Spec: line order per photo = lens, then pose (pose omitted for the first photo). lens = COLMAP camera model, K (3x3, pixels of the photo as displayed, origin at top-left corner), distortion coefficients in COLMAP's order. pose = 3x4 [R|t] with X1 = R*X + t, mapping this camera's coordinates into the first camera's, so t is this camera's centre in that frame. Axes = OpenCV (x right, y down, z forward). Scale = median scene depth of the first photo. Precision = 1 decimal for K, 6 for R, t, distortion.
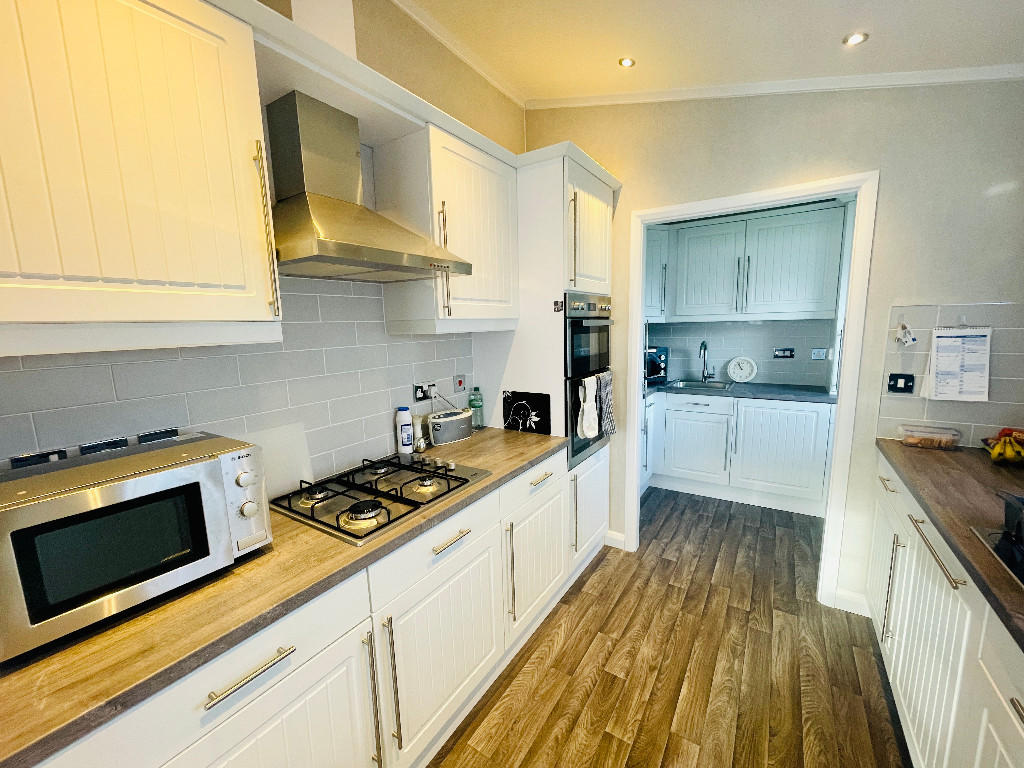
lens RADIAL K [[412.6, 0, 510.5], [0, 412.6, 384.5], [0, 0, 1]] dist [-0.003813, -0.001537]
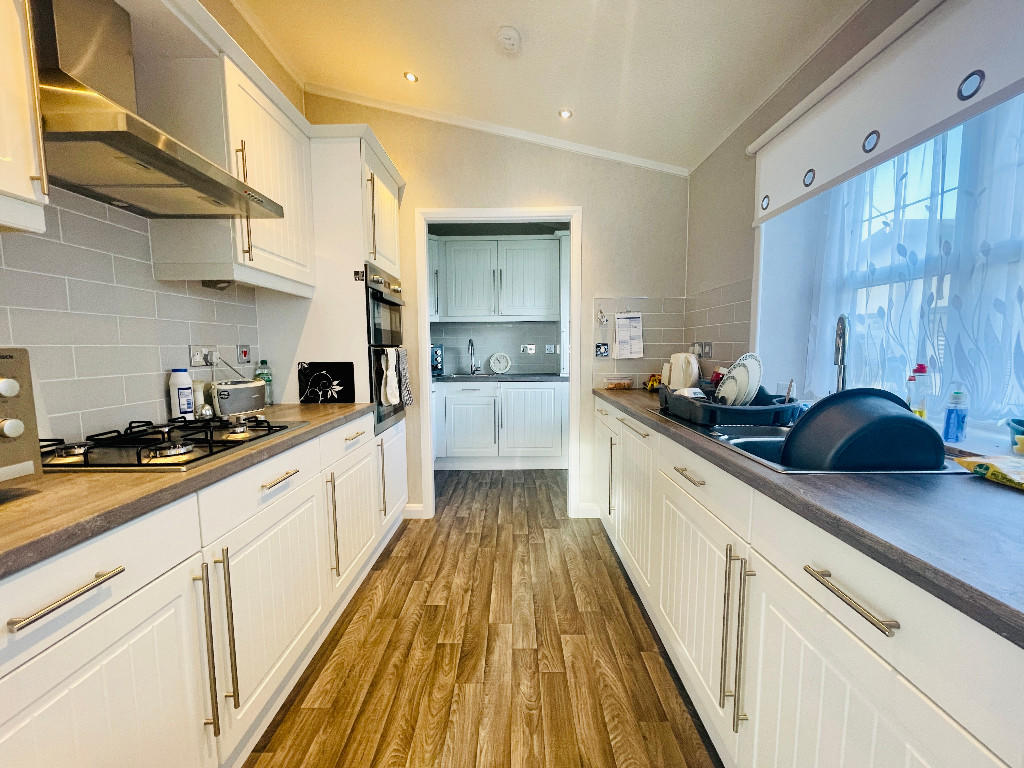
lens RADIAL K [[412.6, 0, 511.9], [0, 412.6, 385.7], [0, 0, 1]] dist [-0.003813, -0.001537]
pose [[0.838739, -0.030660, 0.543670, -0.139348], [0.067449, 0.996574, -0.047854, 0.167165], [-0.540341, 0.076807, 0.837933, -0.067589]]
